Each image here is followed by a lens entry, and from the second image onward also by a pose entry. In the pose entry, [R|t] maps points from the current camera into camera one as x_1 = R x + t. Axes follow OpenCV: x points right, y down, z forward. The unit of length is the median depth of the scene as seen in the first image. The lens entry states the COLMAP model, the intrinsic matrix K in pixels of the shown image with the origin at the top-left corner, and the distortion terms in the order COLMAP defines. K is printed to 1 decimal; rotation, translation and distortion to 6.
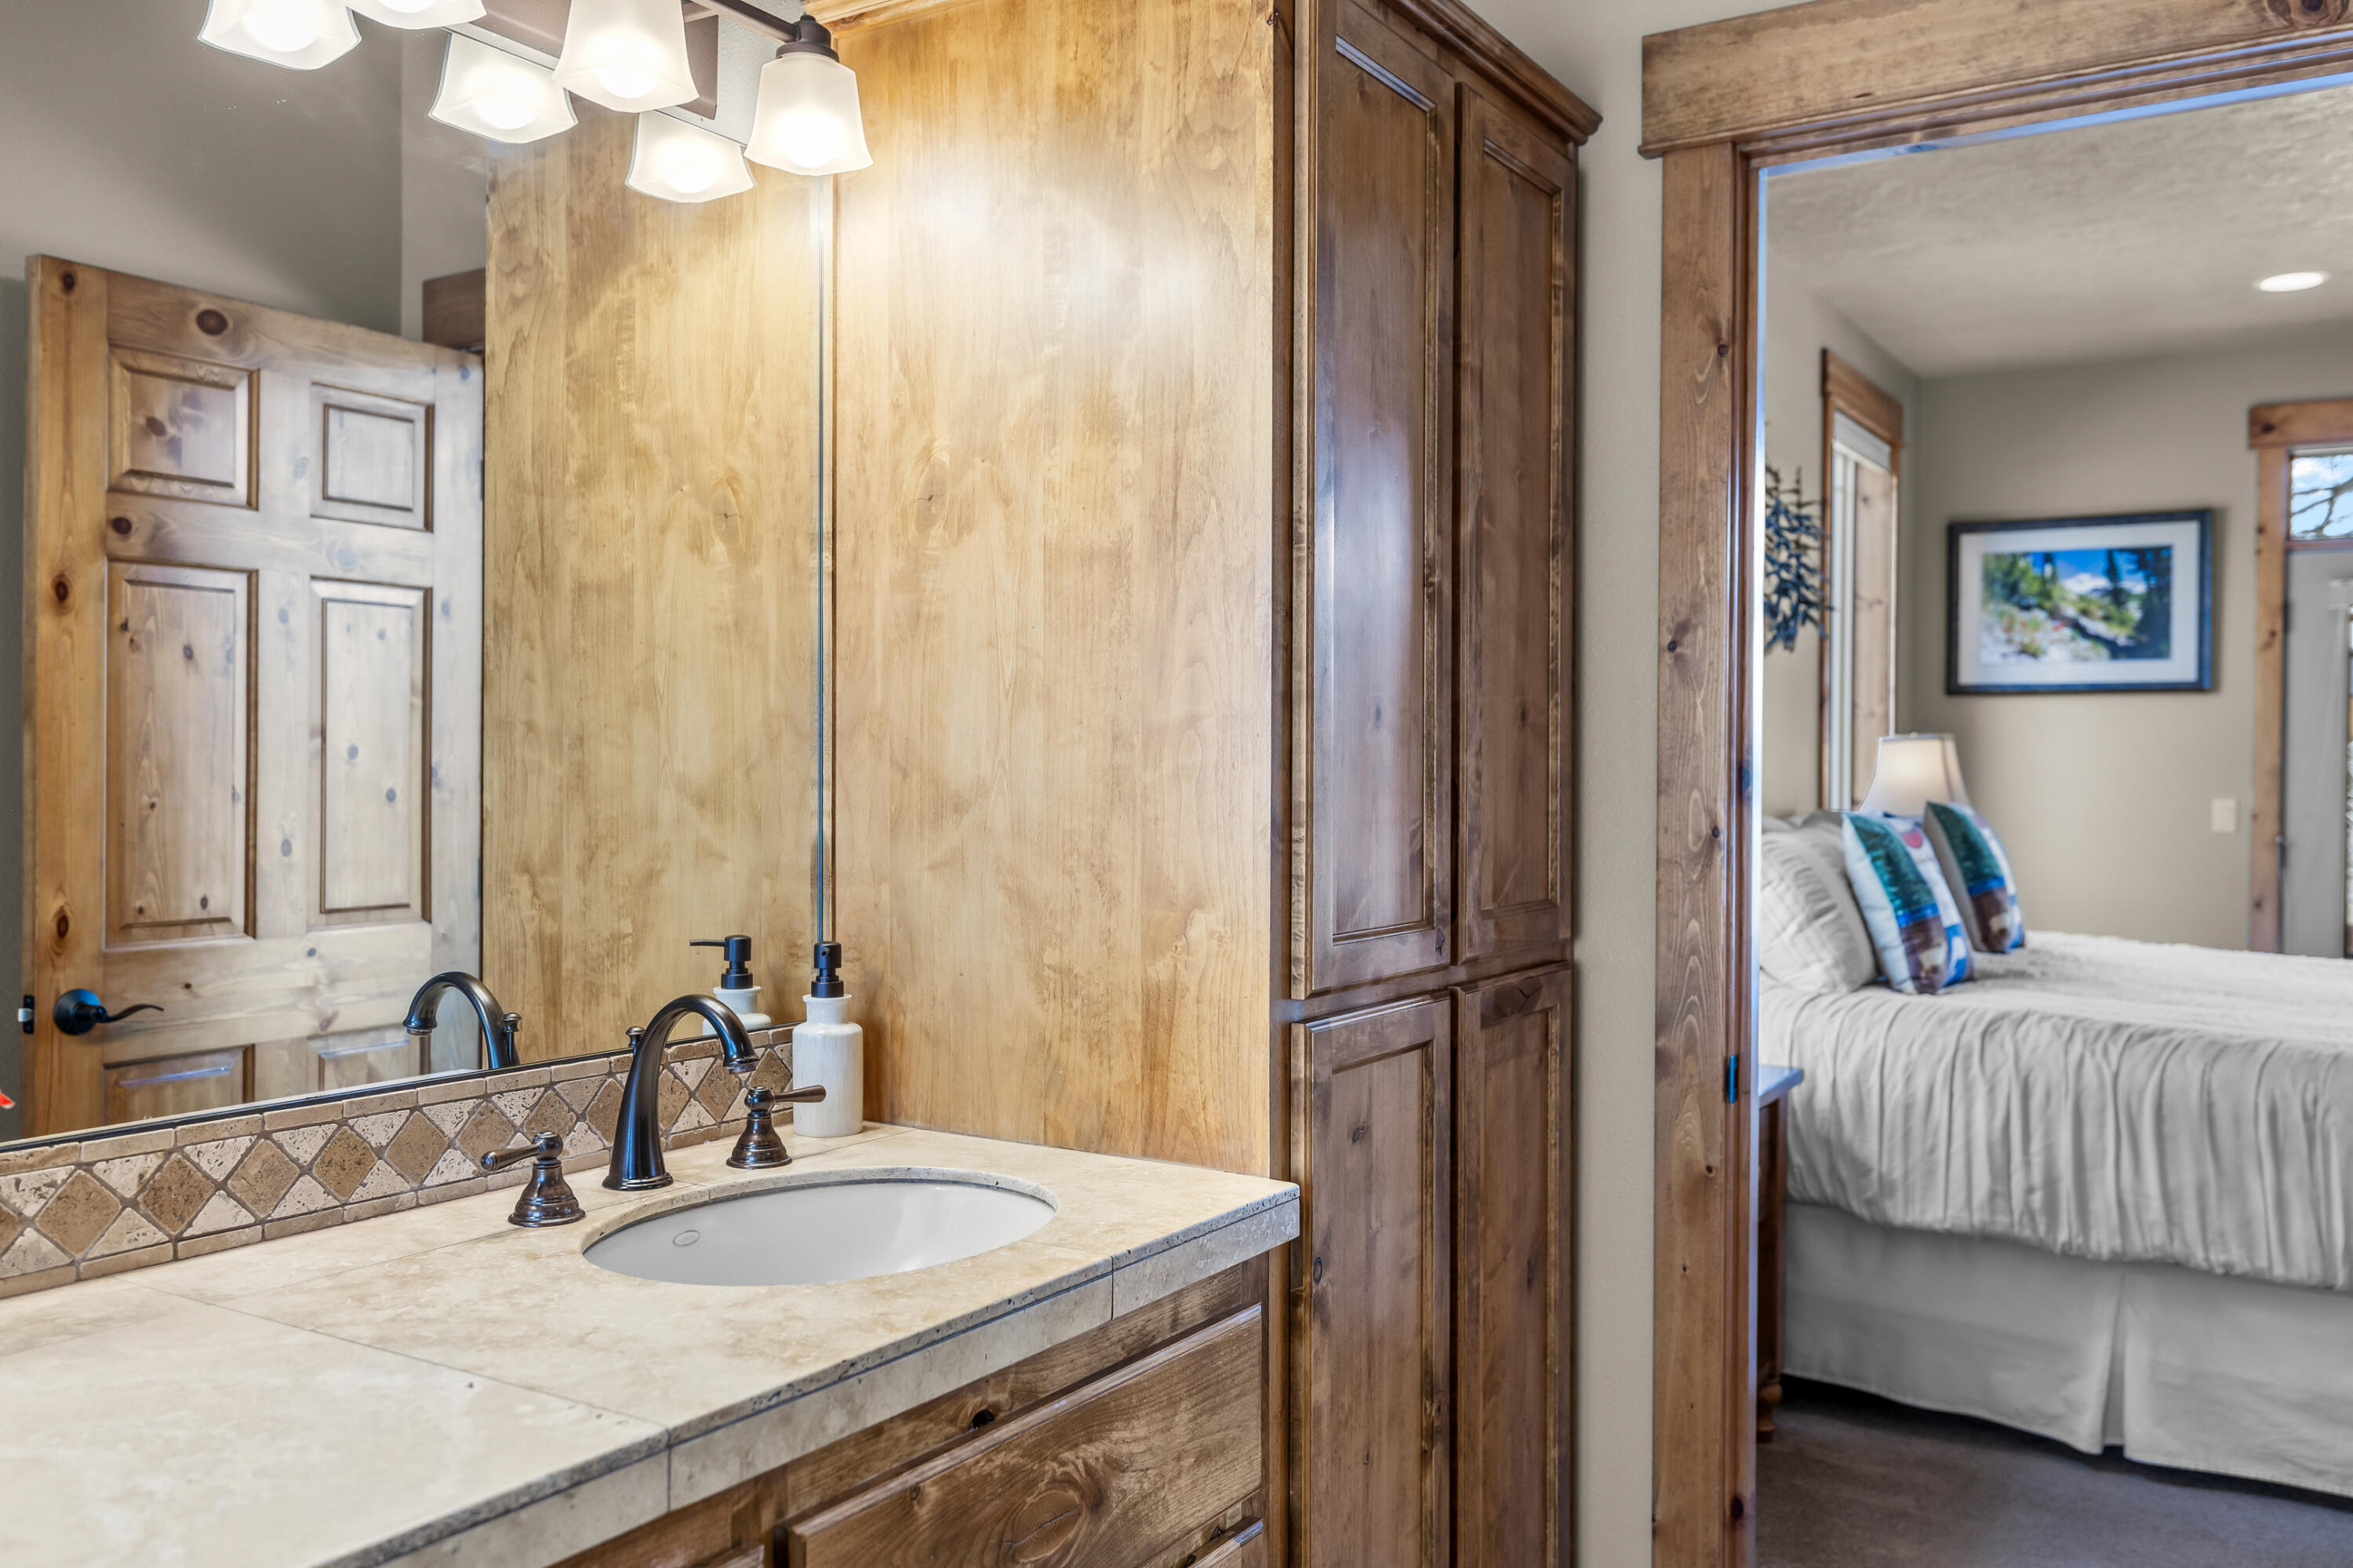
lens RADIAL K [[1913.5, 0, 1178.8], [0, 1913.5, 783.1], [0, 0, 1]] dist [0.001599, -0.005105]
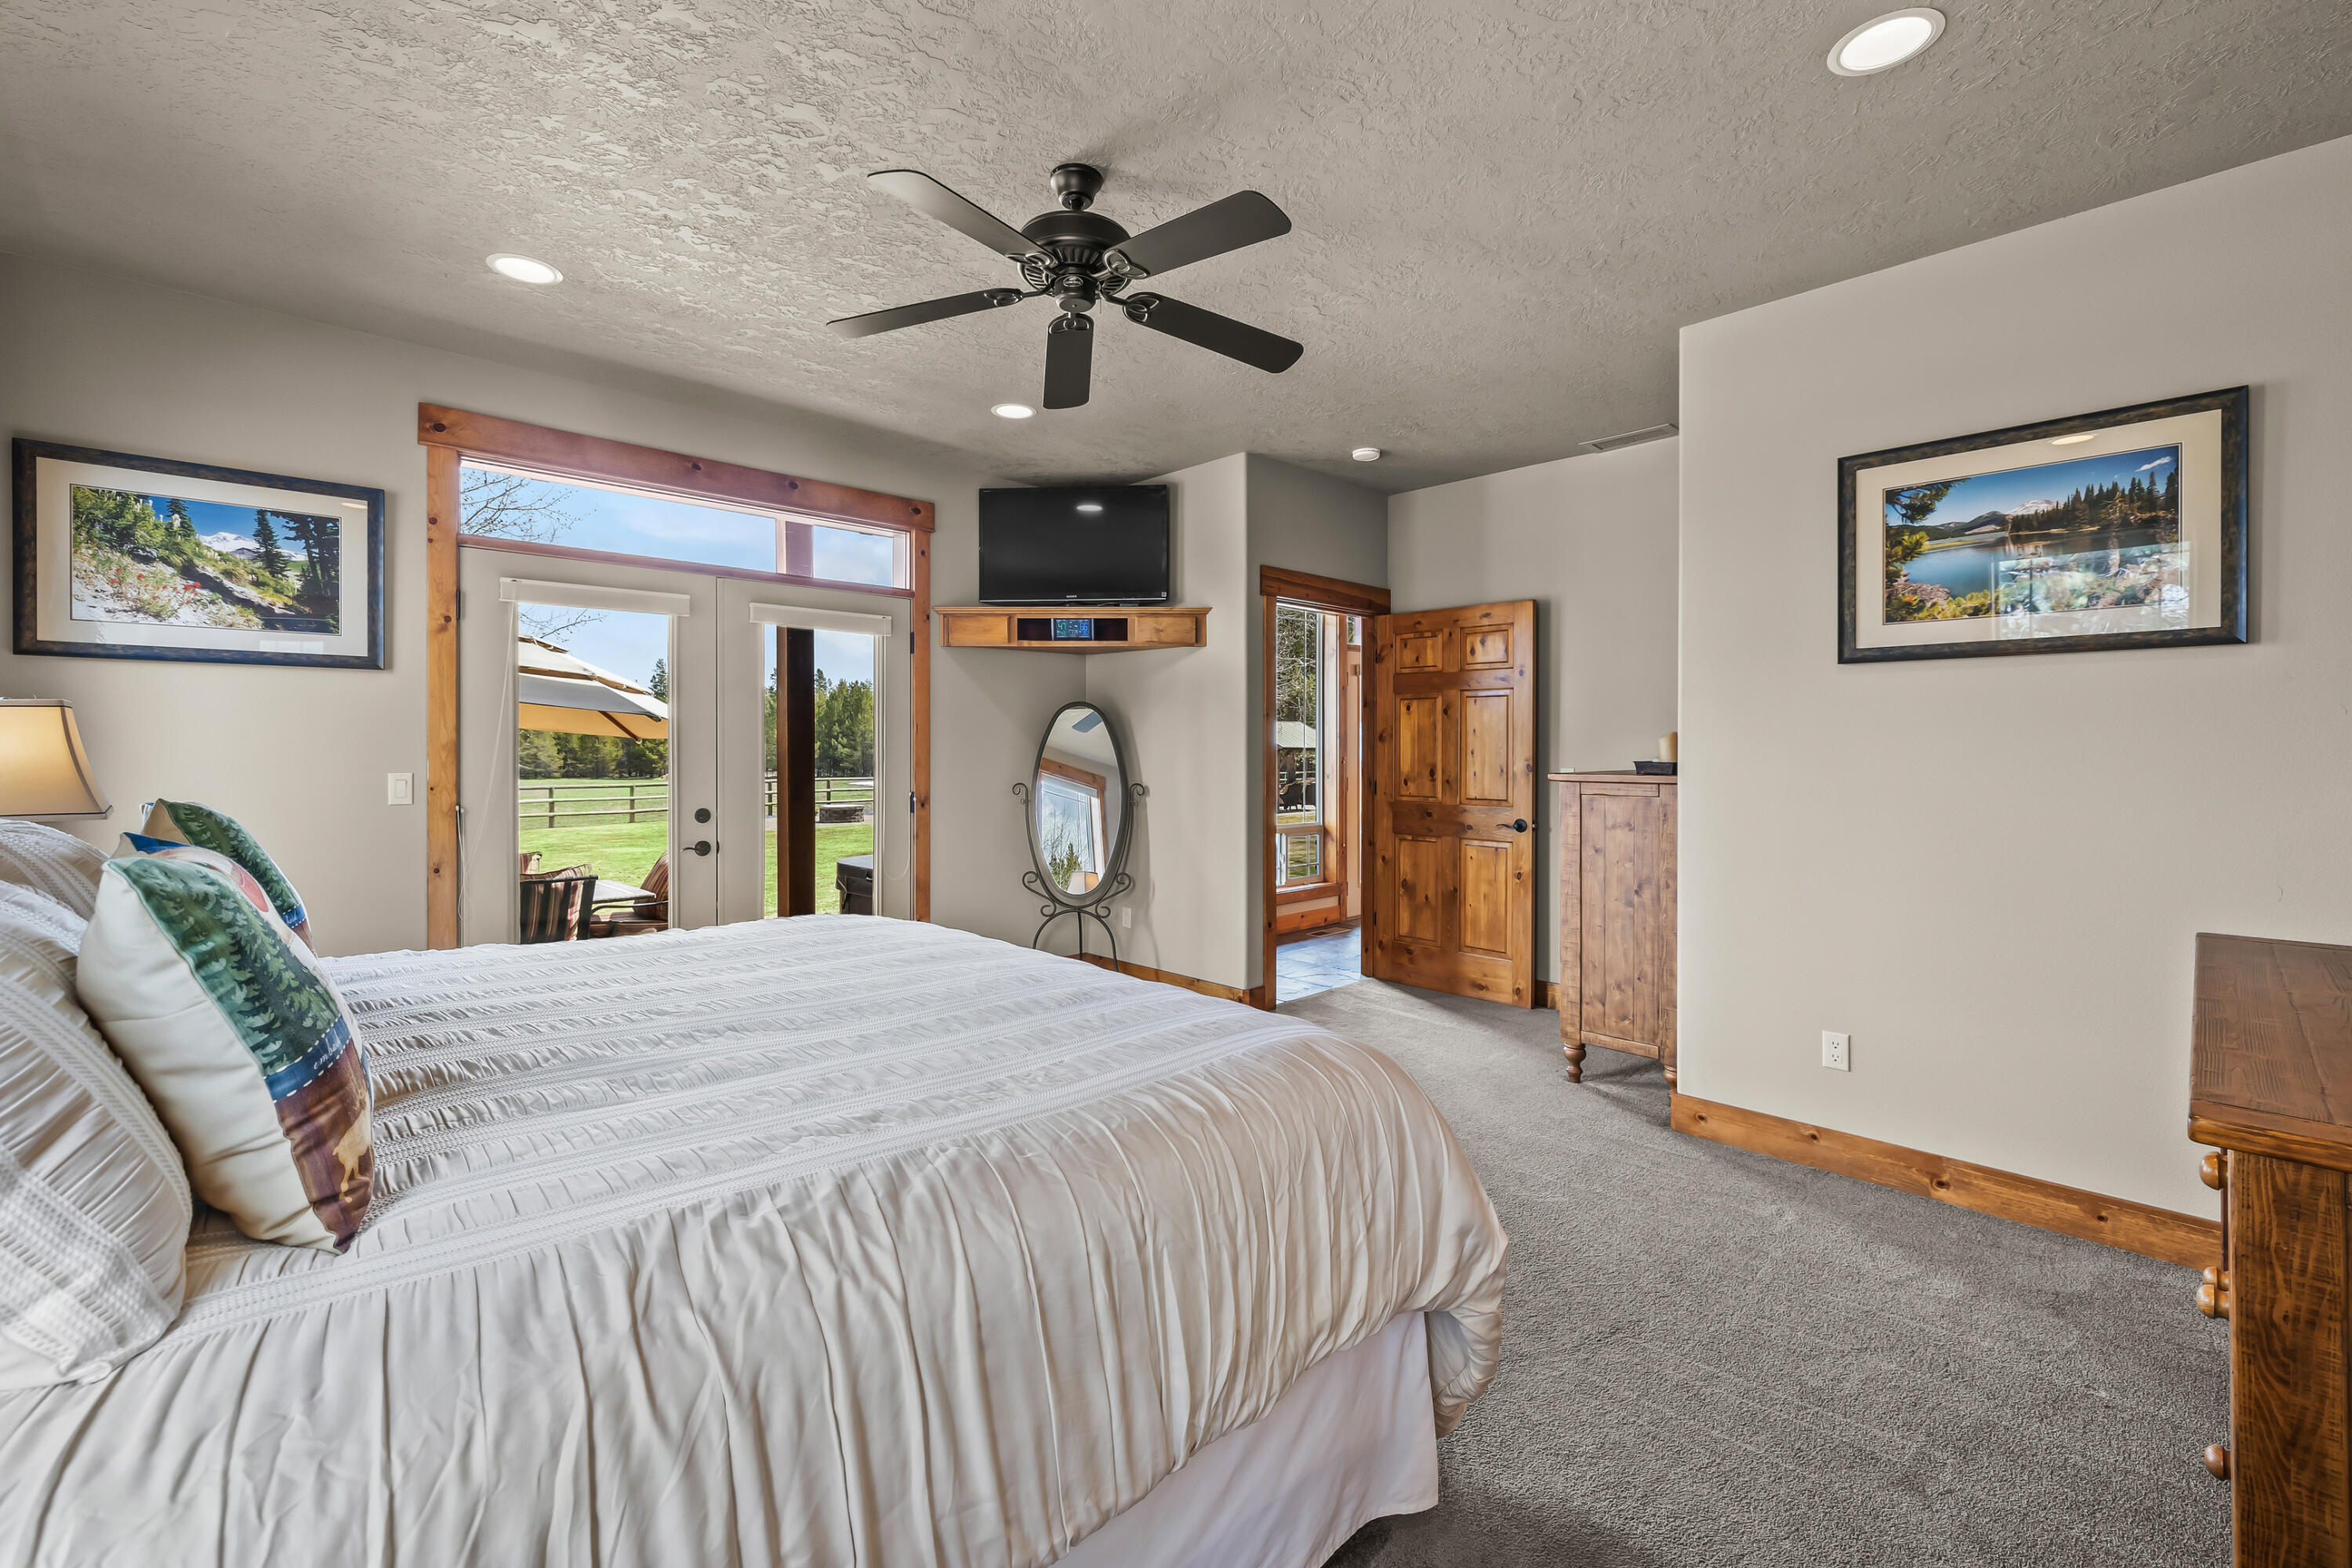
lens RADIAL K [[987.7, 0, 1170.9], [0, 987.7, 748.7], [0, 0, 1]] dist [-0.002143, -0.000960]
pose [[0.241305, -0.010465, 0.970393, 0.127433], [0.011698, 0.999901, 0.007874, -0.004171], [-0.970379, 0.009452, 0.241404, 0.462409]]
